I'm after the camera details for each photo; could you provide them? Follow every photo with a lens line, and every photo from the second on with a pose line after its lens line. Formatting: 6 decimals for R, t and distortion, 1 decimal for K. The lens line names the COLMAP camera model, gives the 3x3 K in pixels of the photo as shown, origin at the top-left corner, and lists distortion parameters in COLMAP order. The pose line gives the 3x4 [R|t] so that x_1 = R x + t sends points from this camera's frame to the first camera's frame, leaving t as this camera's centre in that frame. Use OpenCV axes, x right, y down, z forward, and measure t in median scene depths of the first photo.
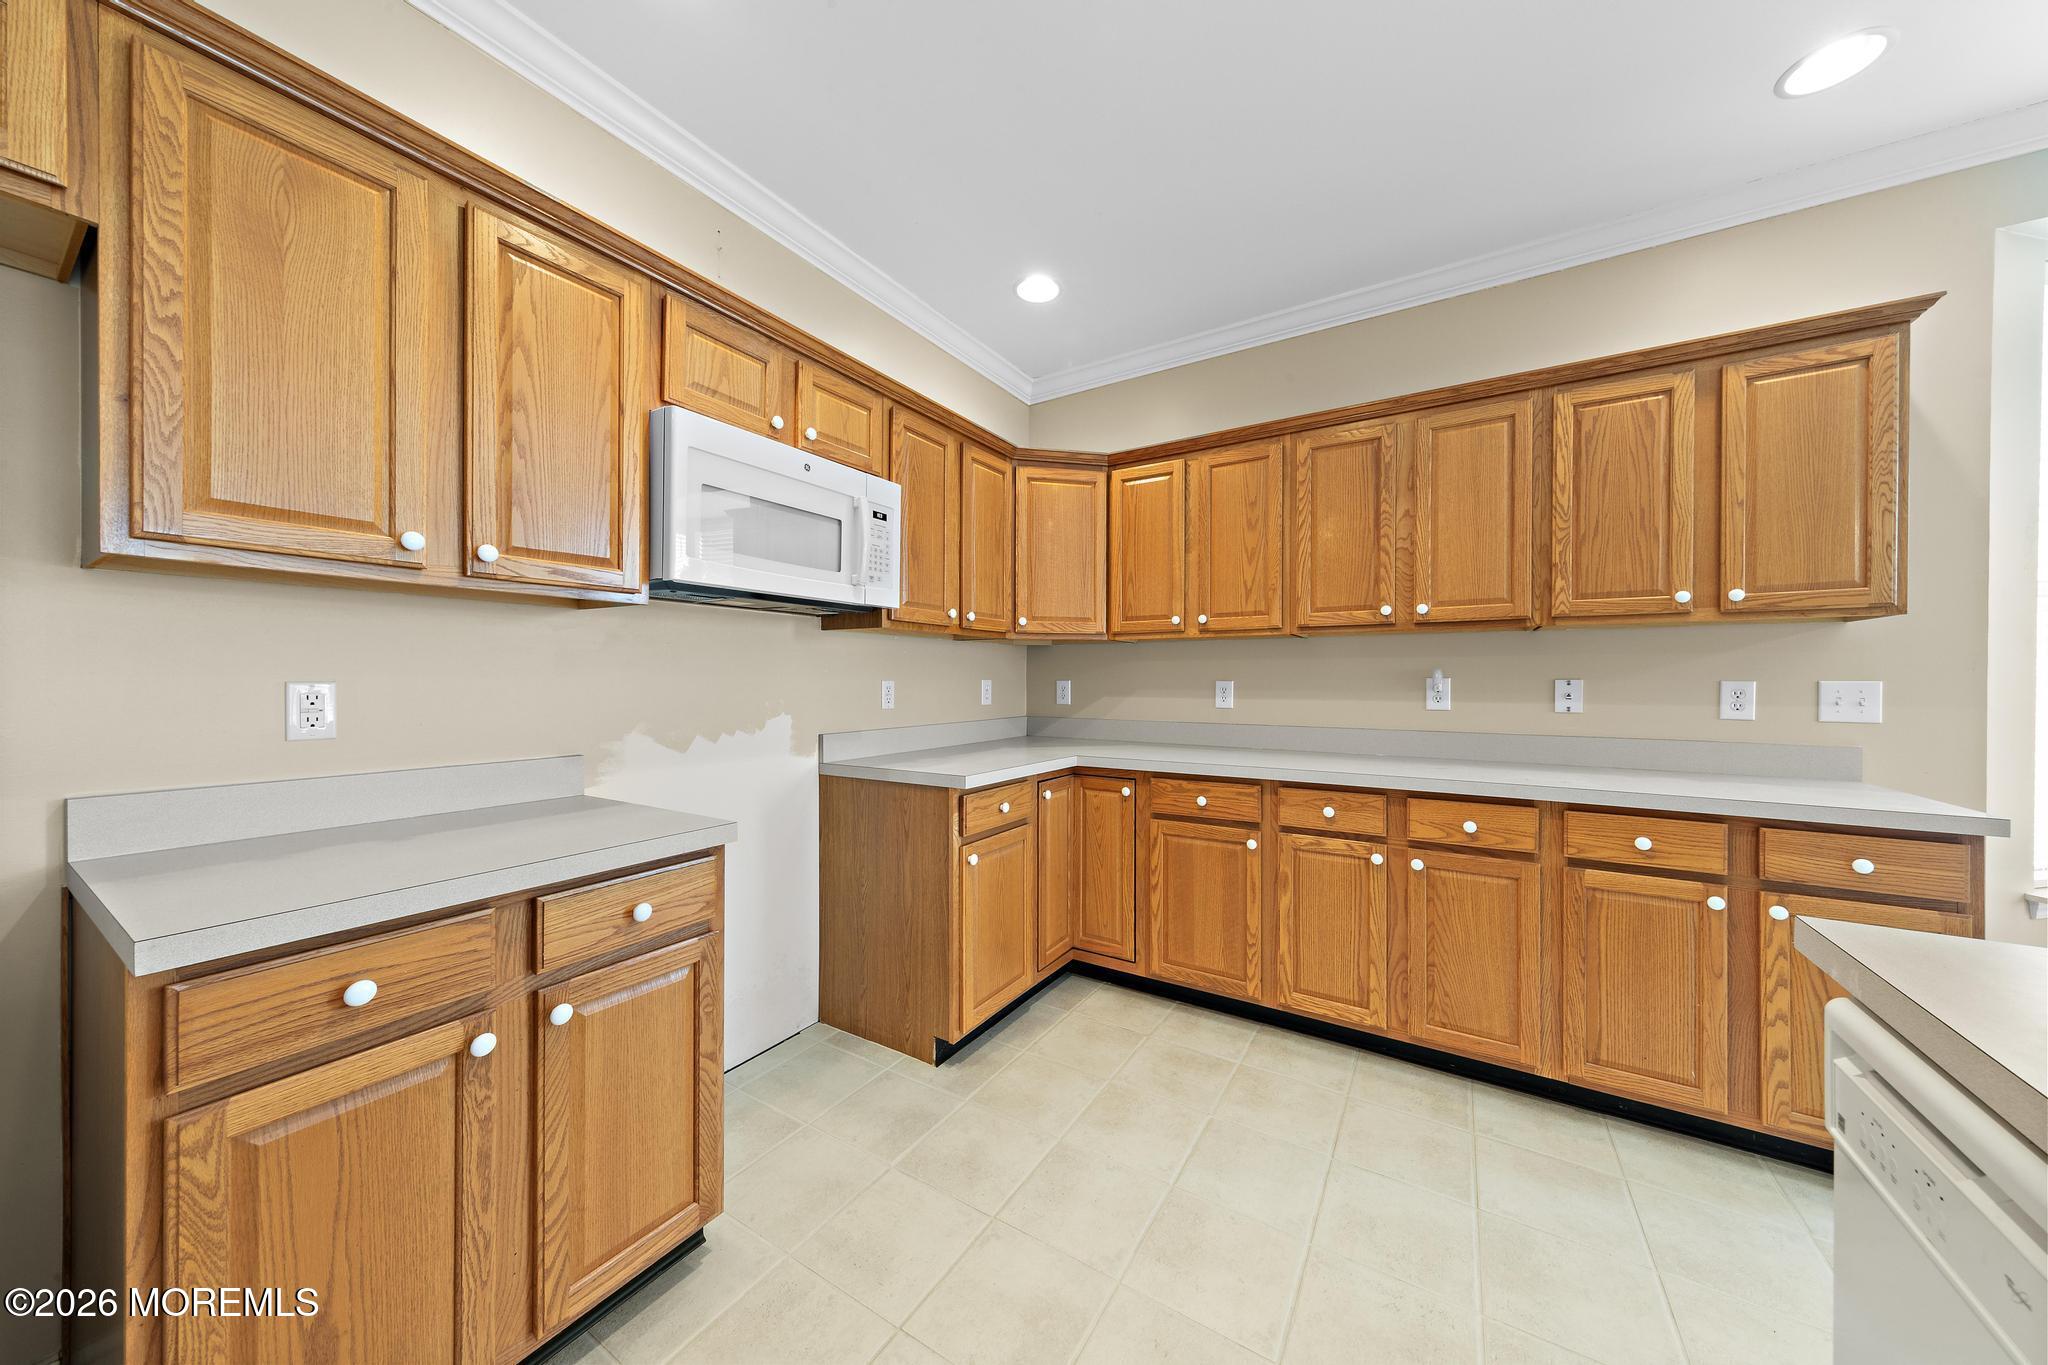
lens RADIAL K [[700.1, 0, 1030.4], [0, 700.1, 684.1], [0, 0, 1]] dist [0.009026, 0.000073]
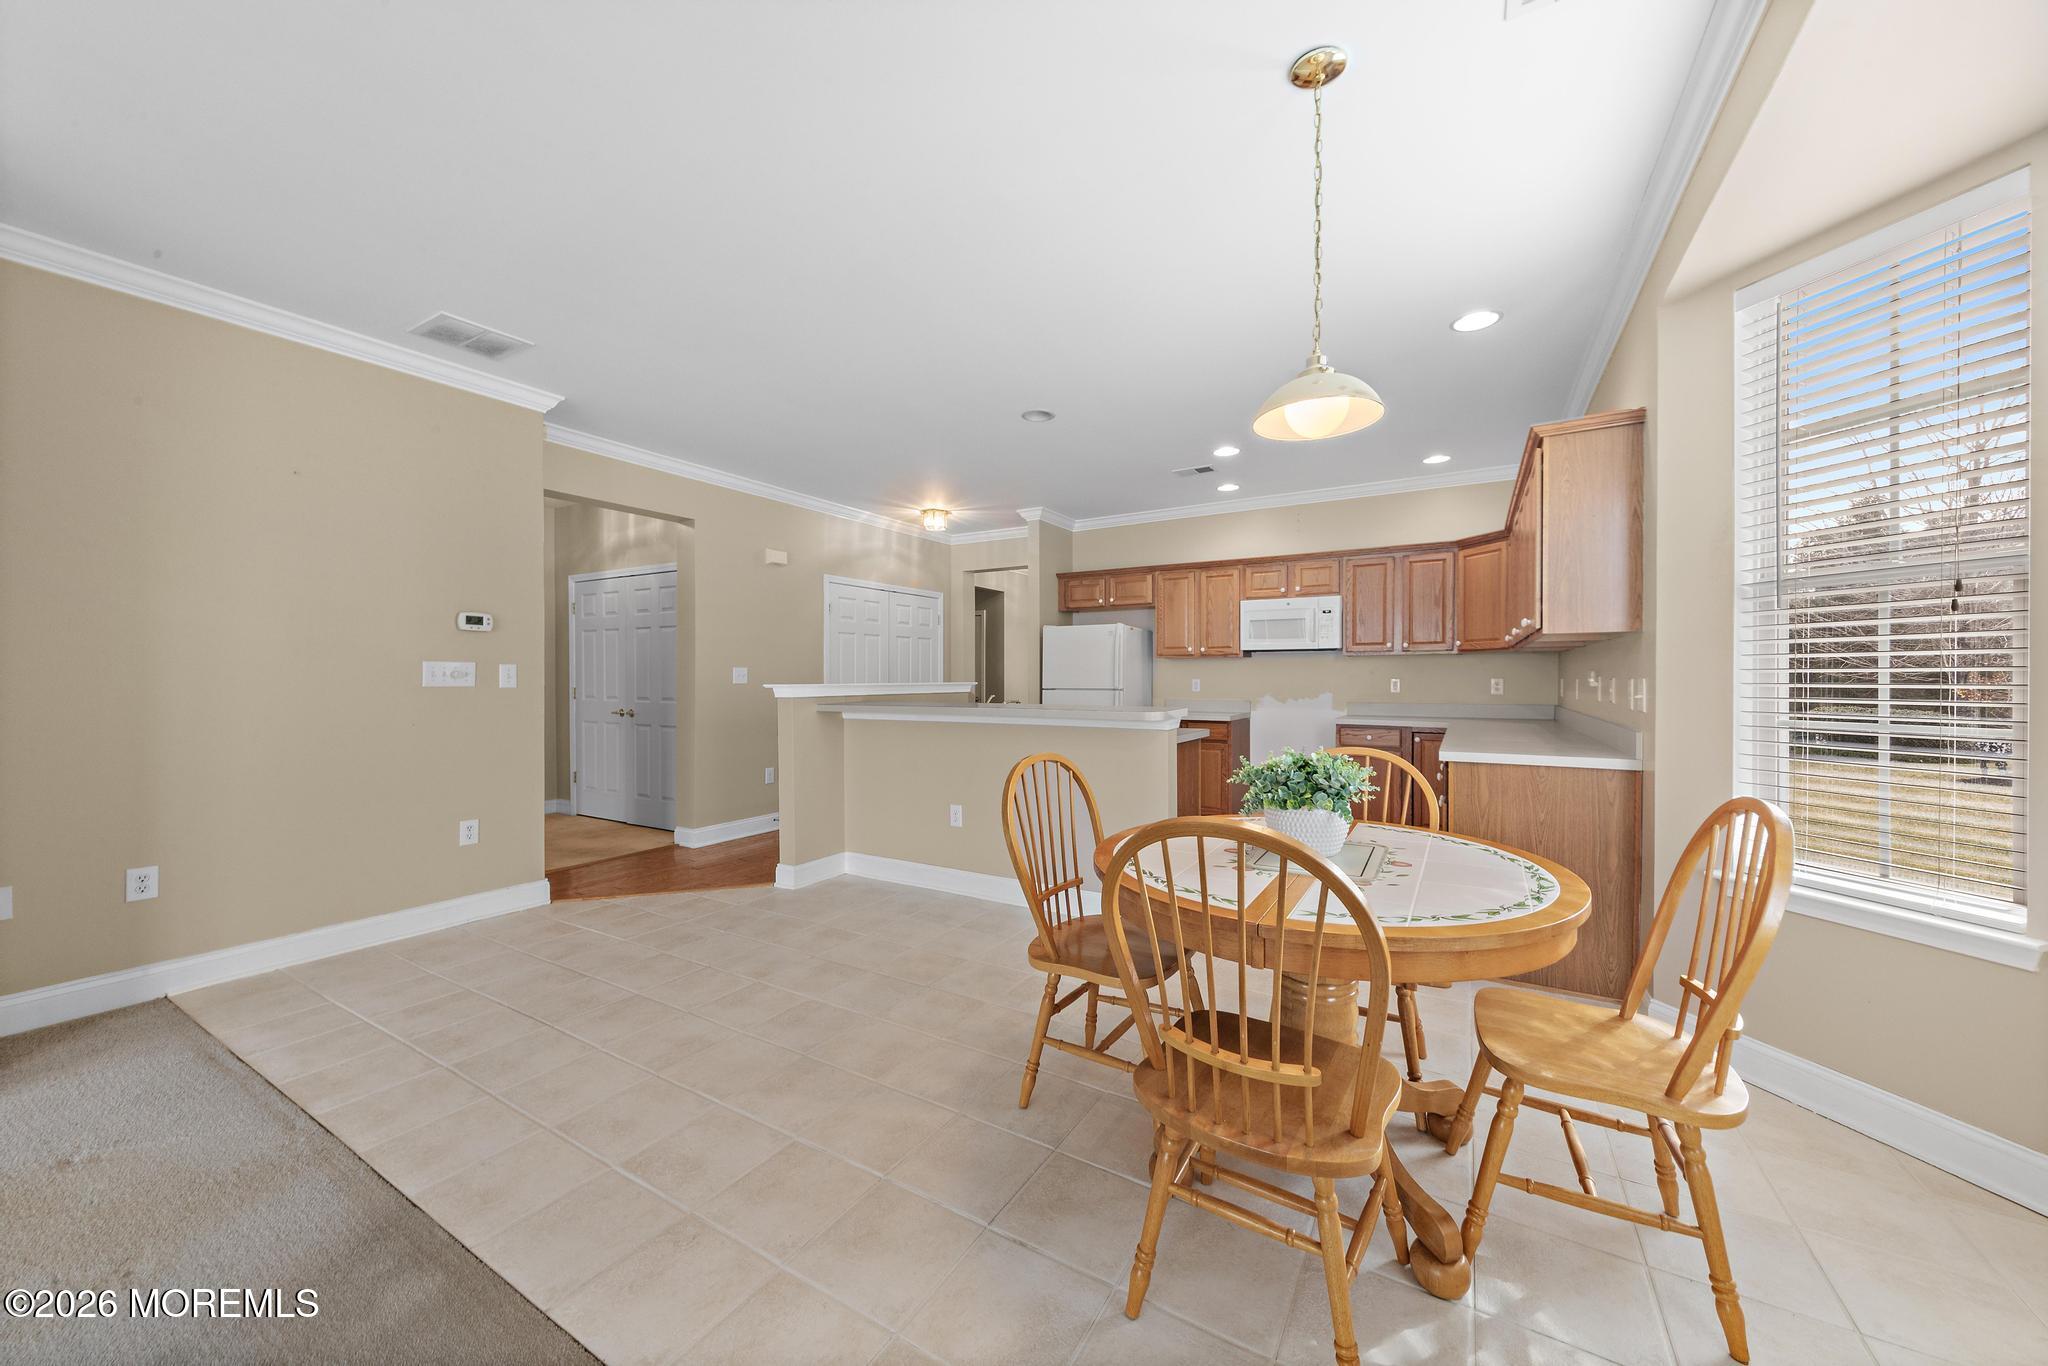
lens RADIAL K [[724.0, 0, 1039.9], [0, 724.0, 689.6], [0, 0, 1]] dist [0.008277, -0.001473]
pose [[0.024133, 0.014064, -0.999610, 2.298769], [-0.003550, 0.999896, 0.013982, 0.002738], [0.999702, 0.003211, 0.024180, -0.075356]]
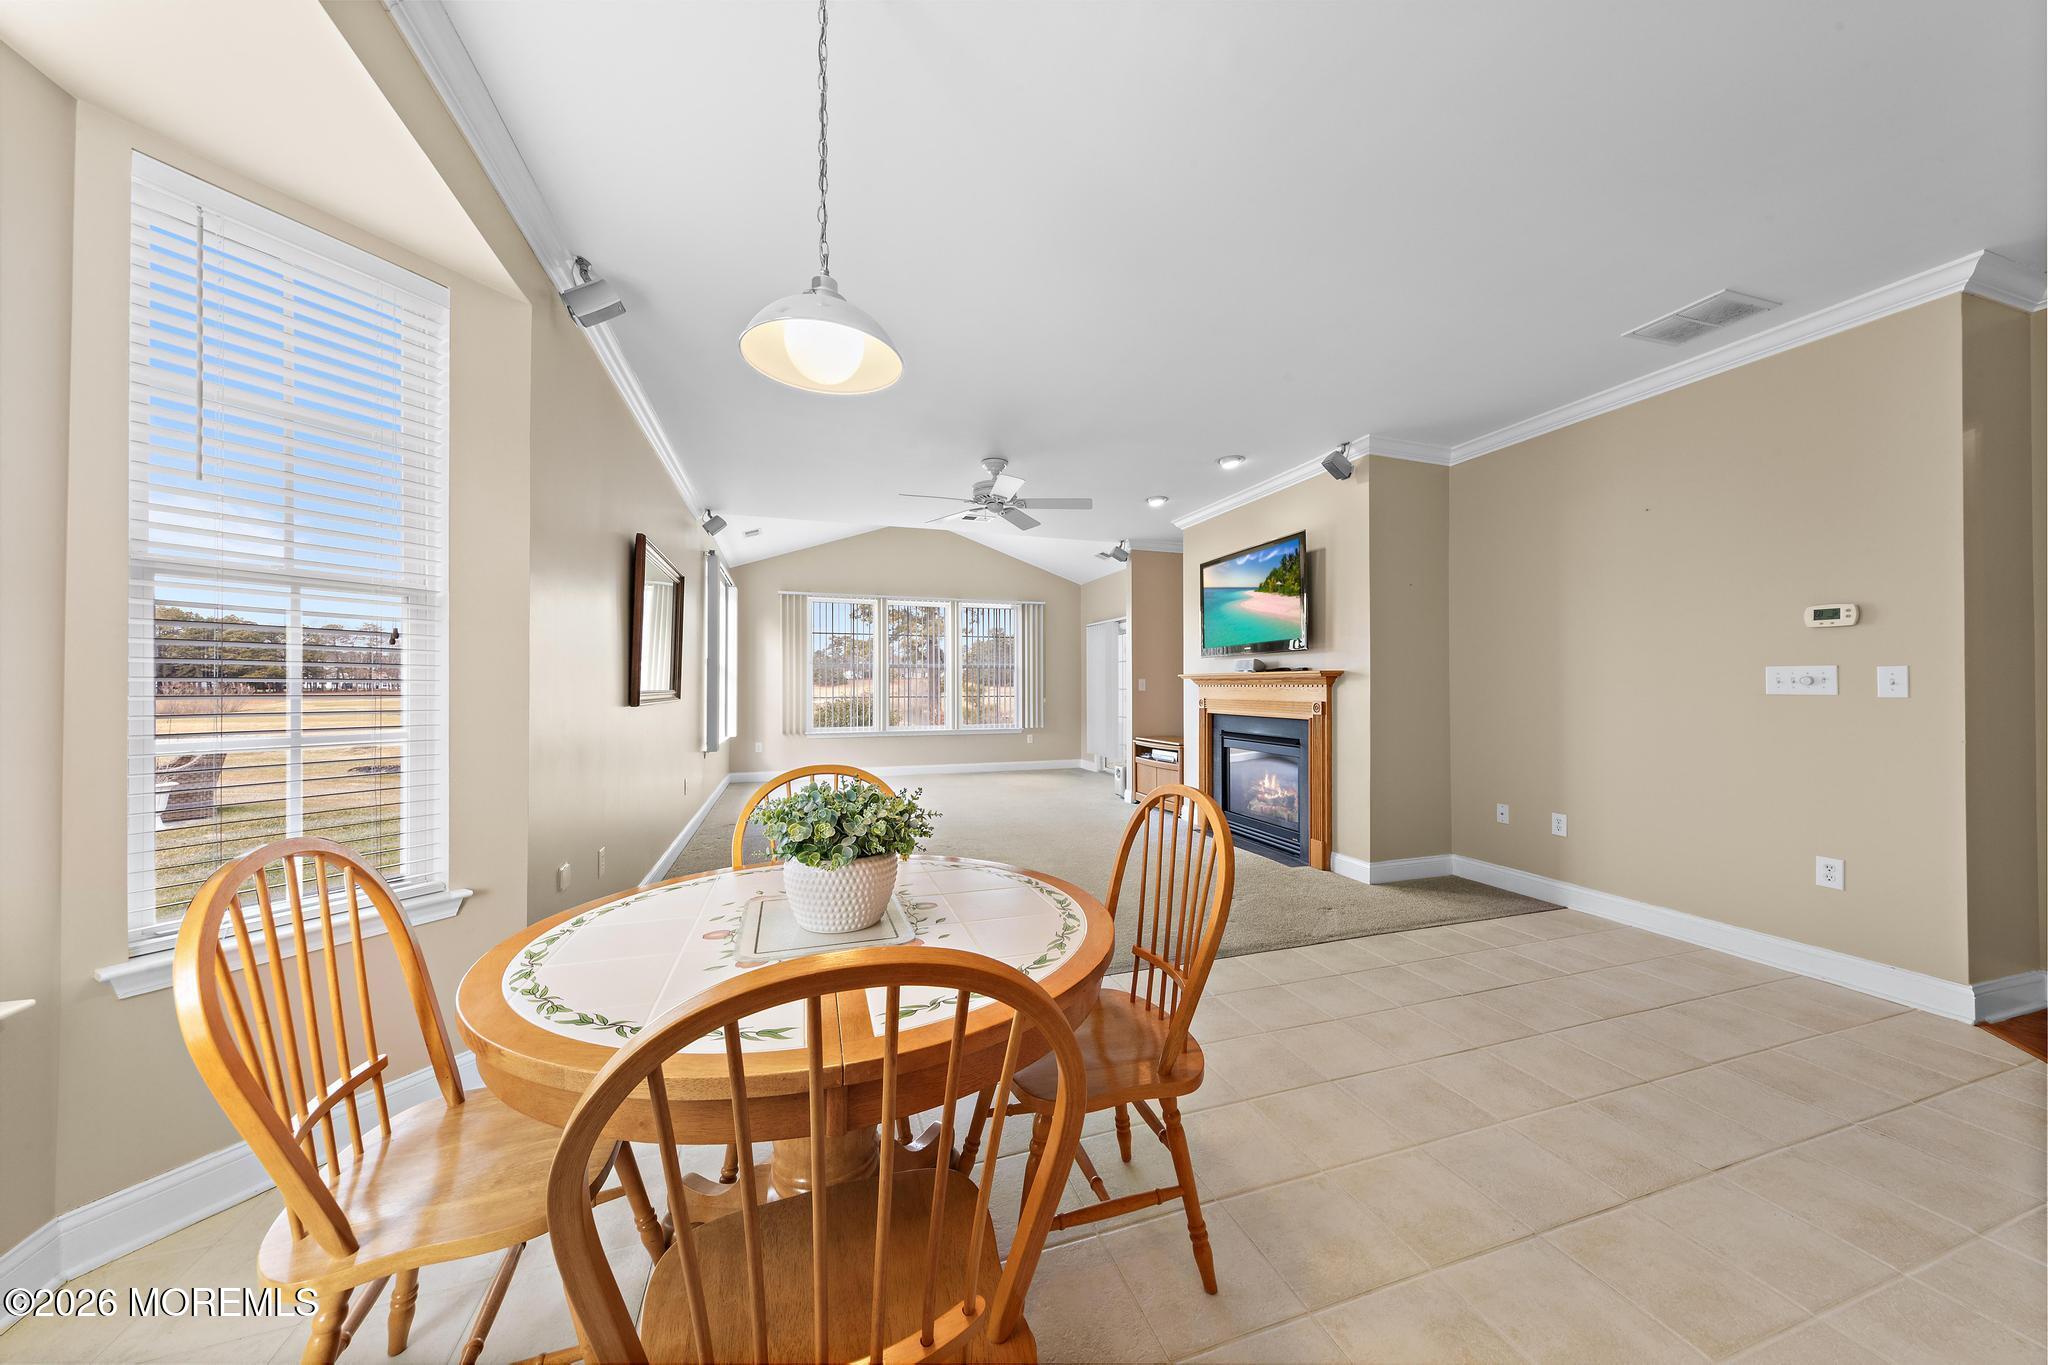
lens RADIAL K [[700.1, 0, 1033.1], [0, 700.1, 685.6], [0, 0, 1]] dist [0.009026, 0.000073]
pose [[-0.765909, 0.001728, 0.642947, 0.878827], [0.003922, 0.999990, 0.001984, -0.002836], [-0.642937, 0.004041, -0.765908, 0.641630]]
